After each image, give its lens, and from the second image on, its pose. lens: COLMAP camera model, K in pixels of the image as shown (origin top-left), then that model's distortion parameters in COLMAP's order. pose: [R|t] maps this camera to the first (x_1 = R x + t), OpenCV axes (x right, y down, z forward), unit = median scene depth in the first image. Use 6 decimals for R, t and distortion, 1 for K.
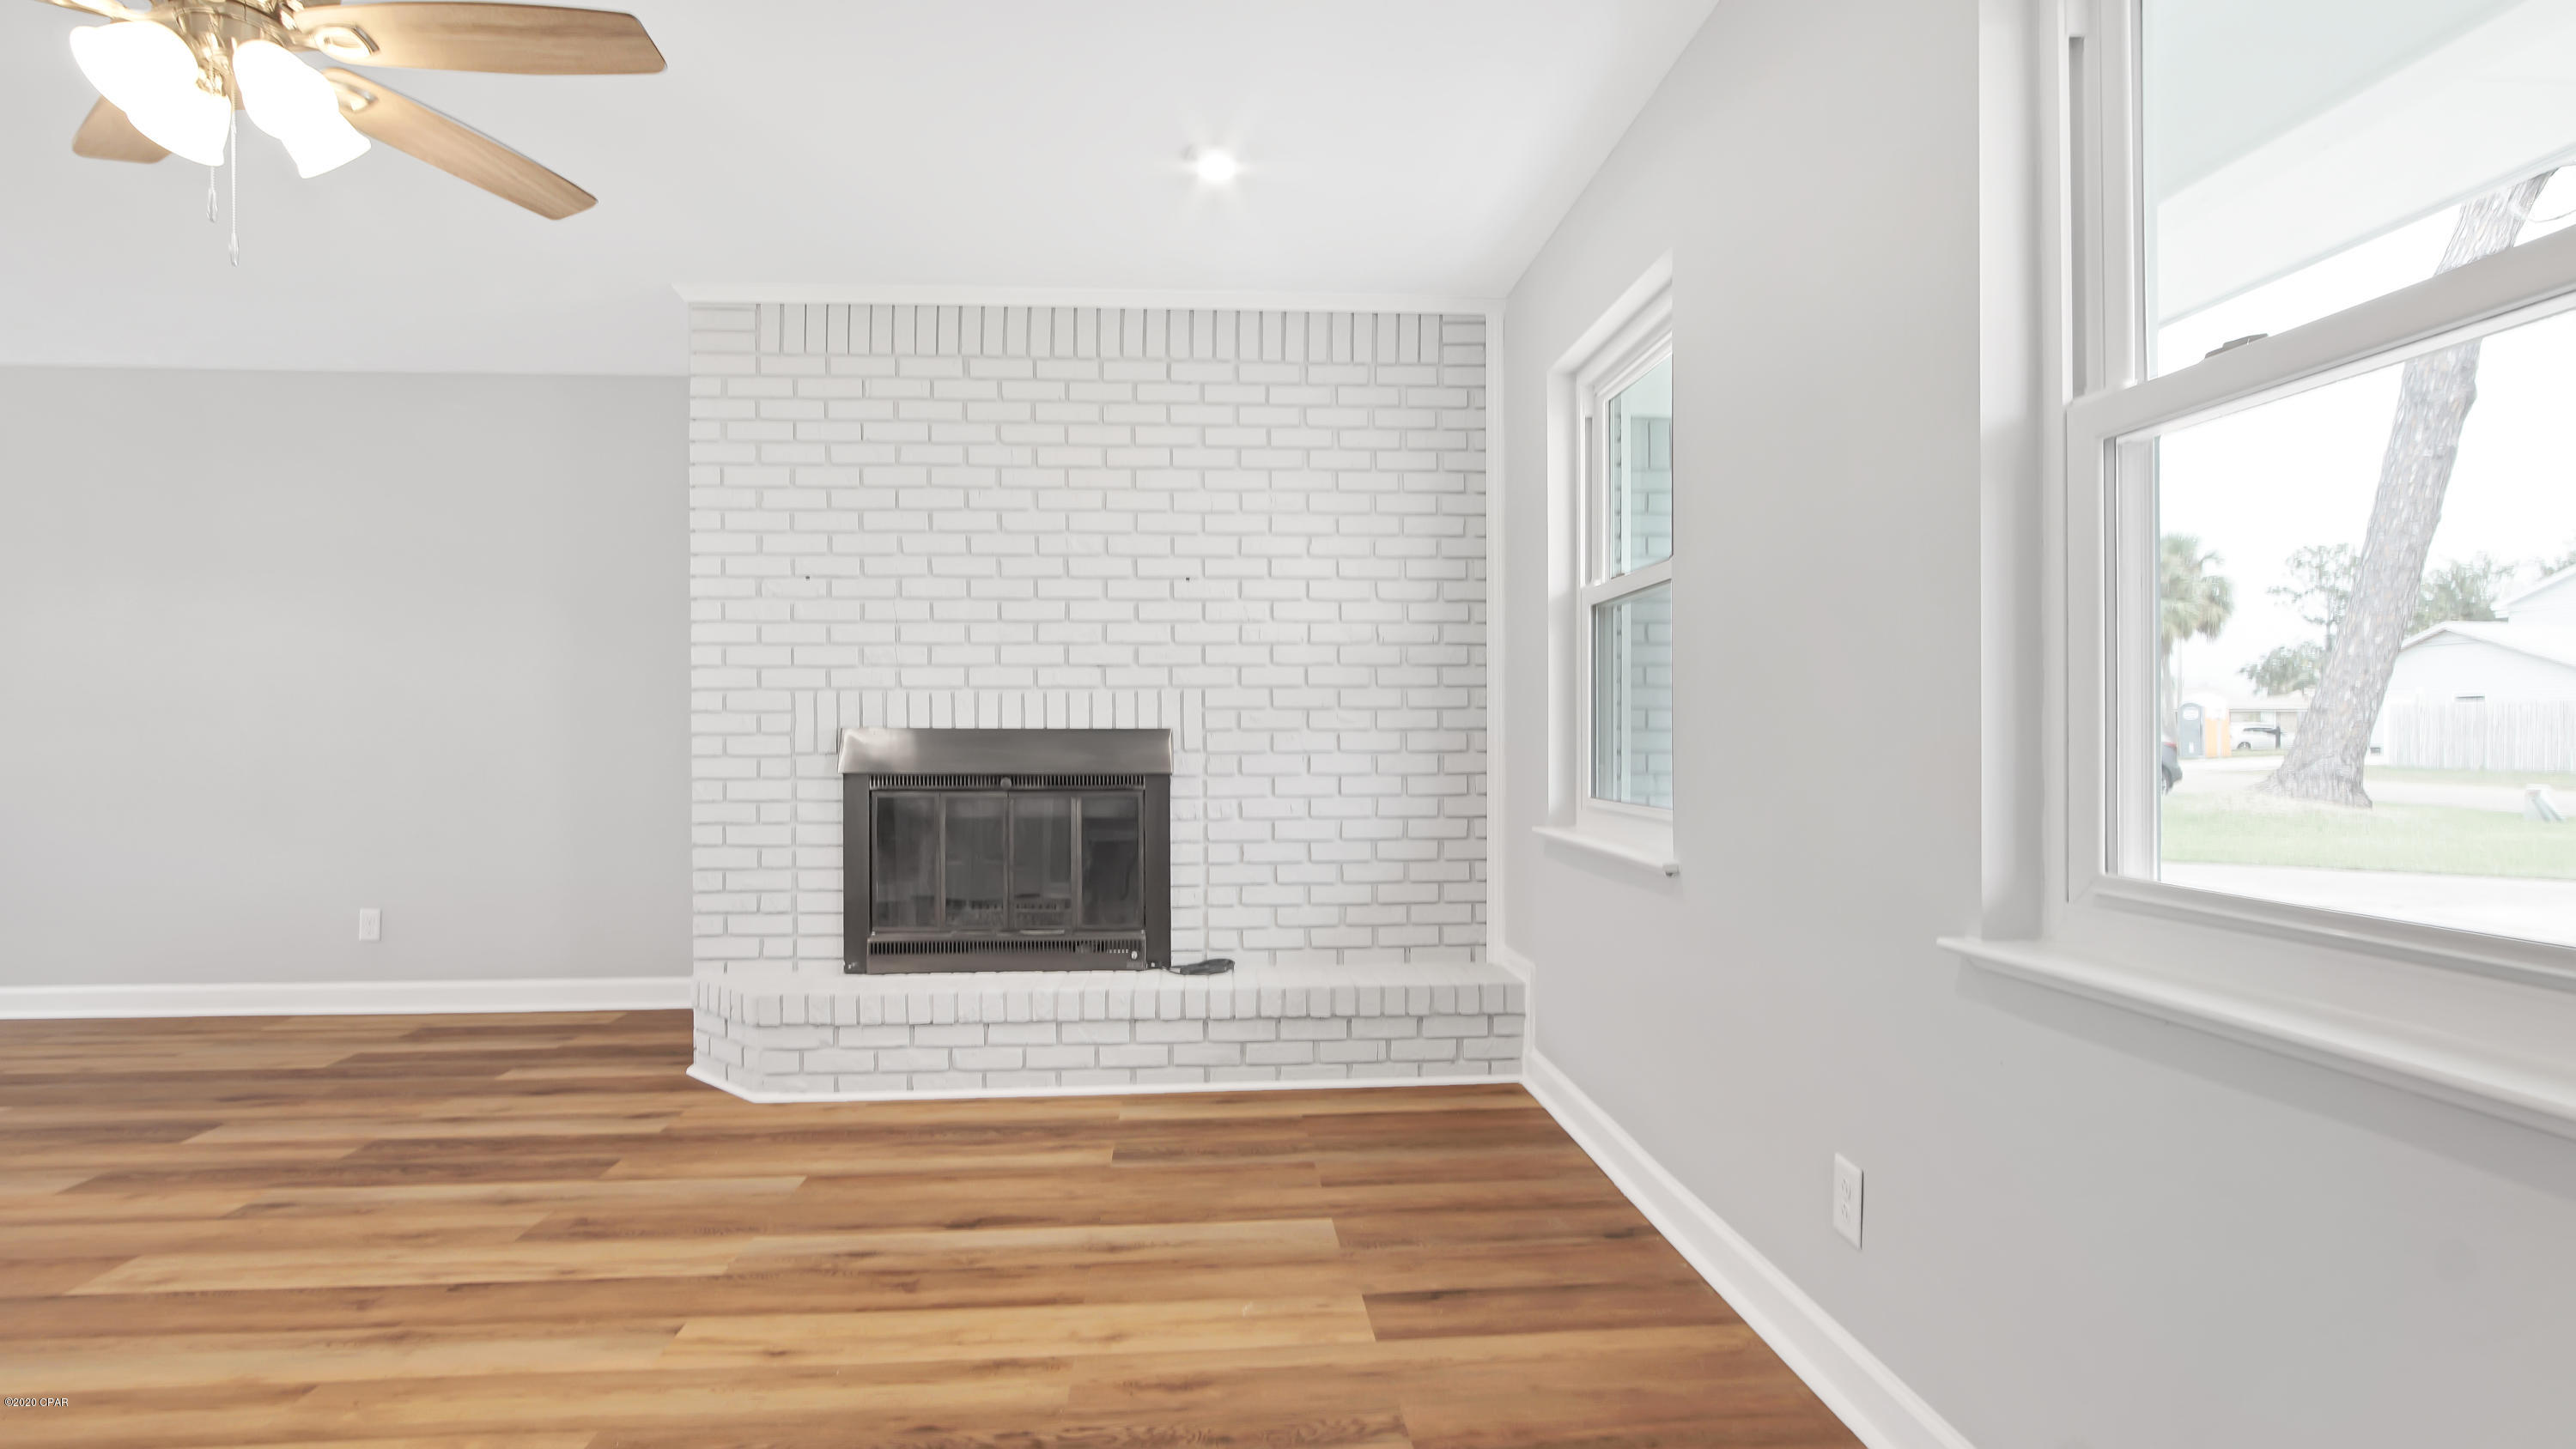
lens RADIAL K [[1226.4, 0, 1264.1], [0, 1226.4, 734.0], [0, 0, 1]] dist [-0.003324, 0.000633]
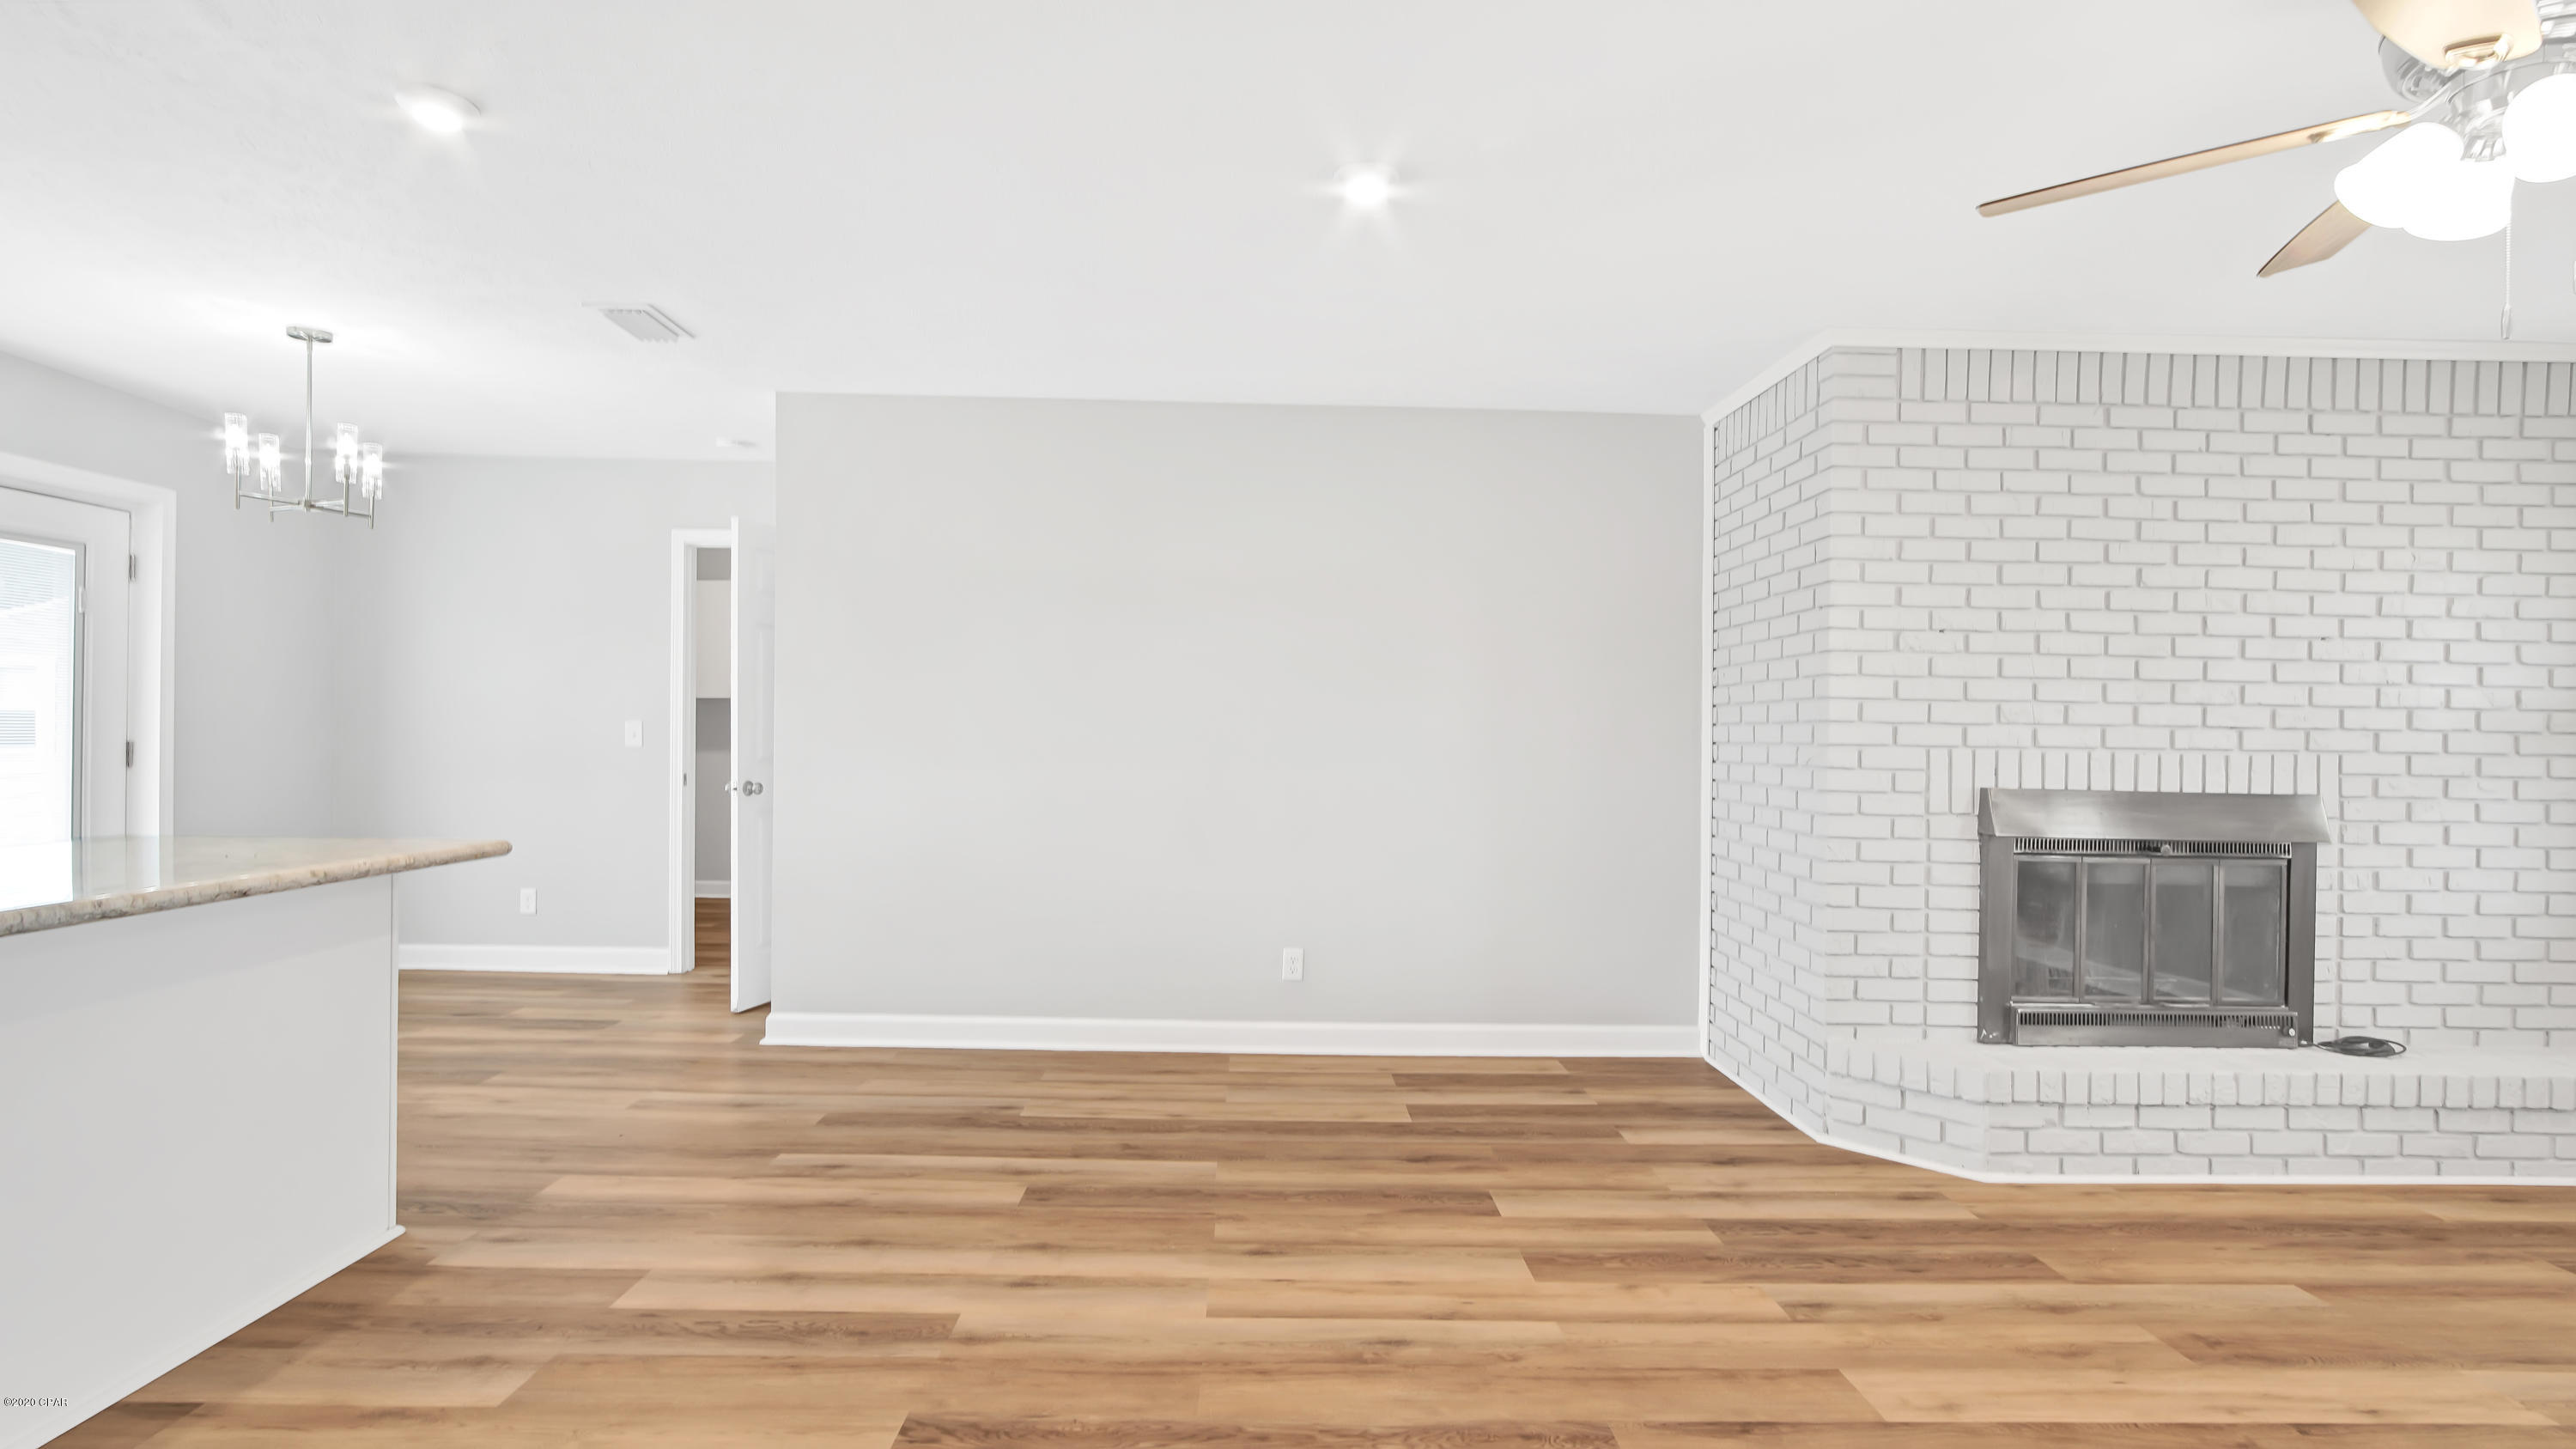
lens RADIAL K [[1187.6, 0, 1284.4], [0, 1187.6, 733.9], [0, 0, 1]] dist [-0.001998, 0.001066]
pose [[0.999192, 0.020892, -0.034329, -0.860206], [-0.021026, 0.999773, -0.003552, -0.032643], [0.034247, 0.004271, 0.999404, 0.047023]]
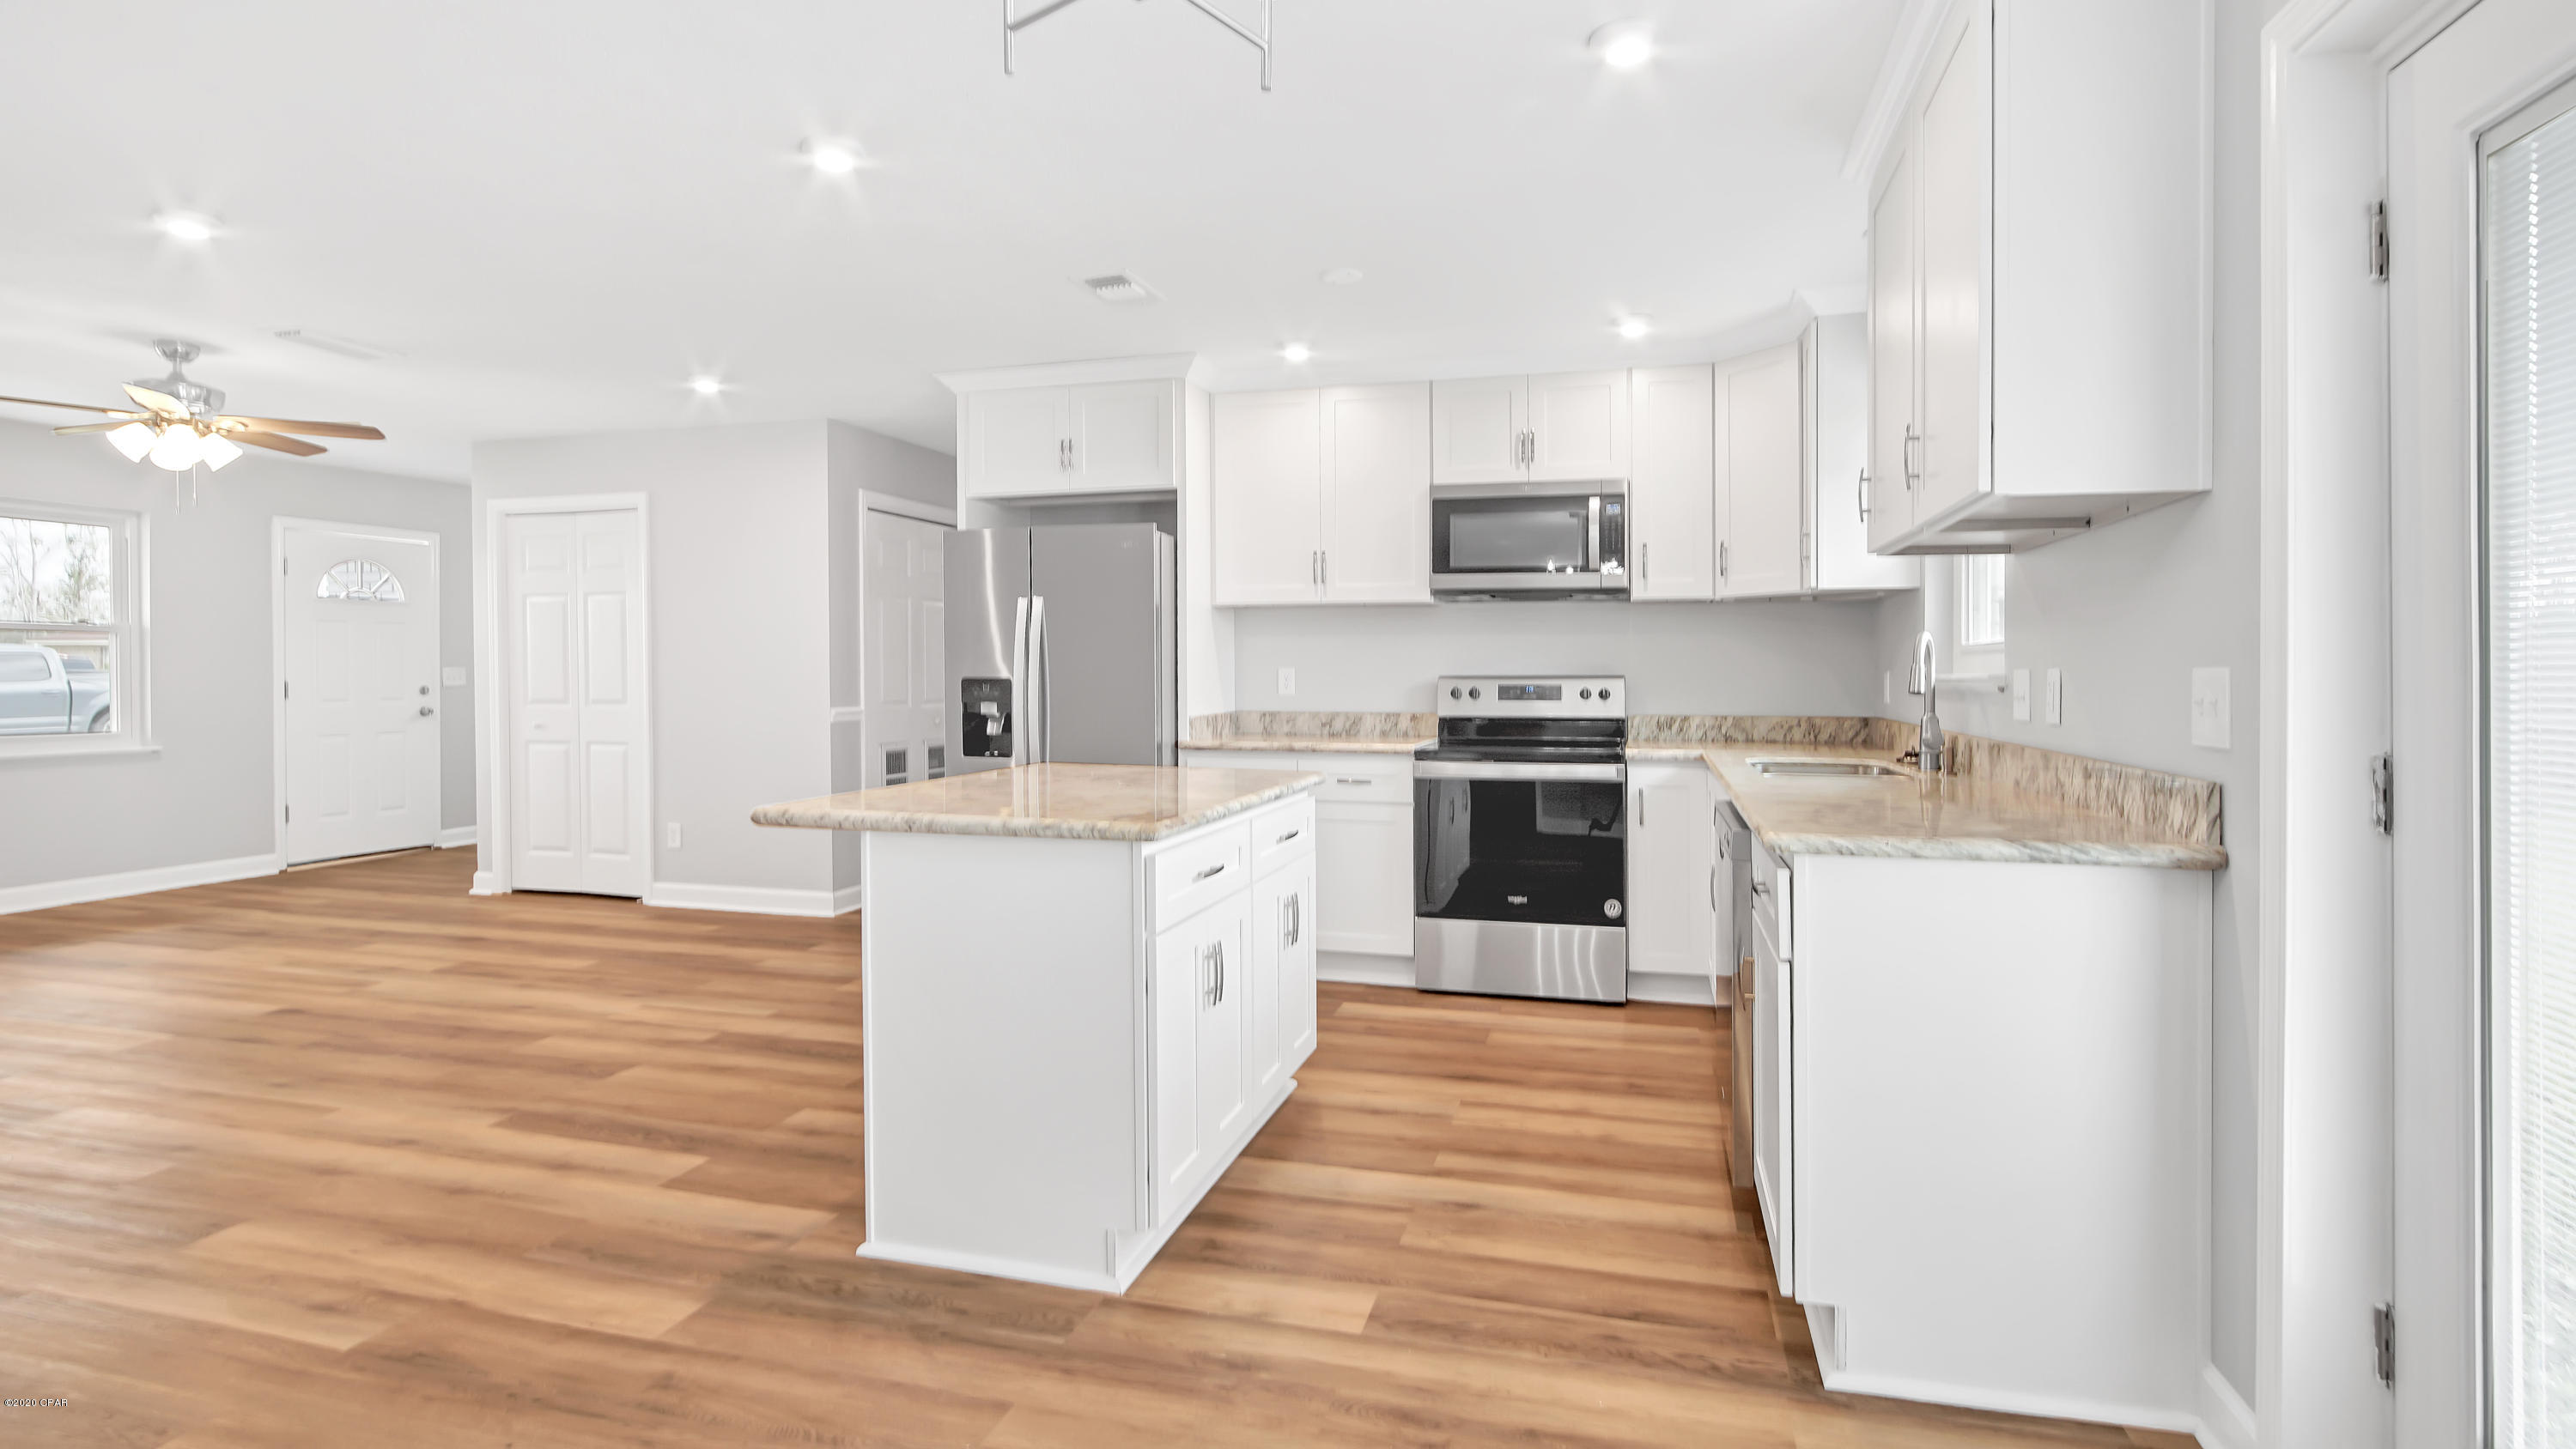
lens RADIAL K [[1201.4, 0, 1284.4], [0, 1201.4, 687.3], [0, 0, 1]] dist [-0.004739, 0.000075]
pose [[-0.946392, 0.002087, 0.323015, -1.821255], [0.006212, 0.999912, 0.011739, -0.028540], [-0.322962, 0.013116, -0.946321, 1.260243]]
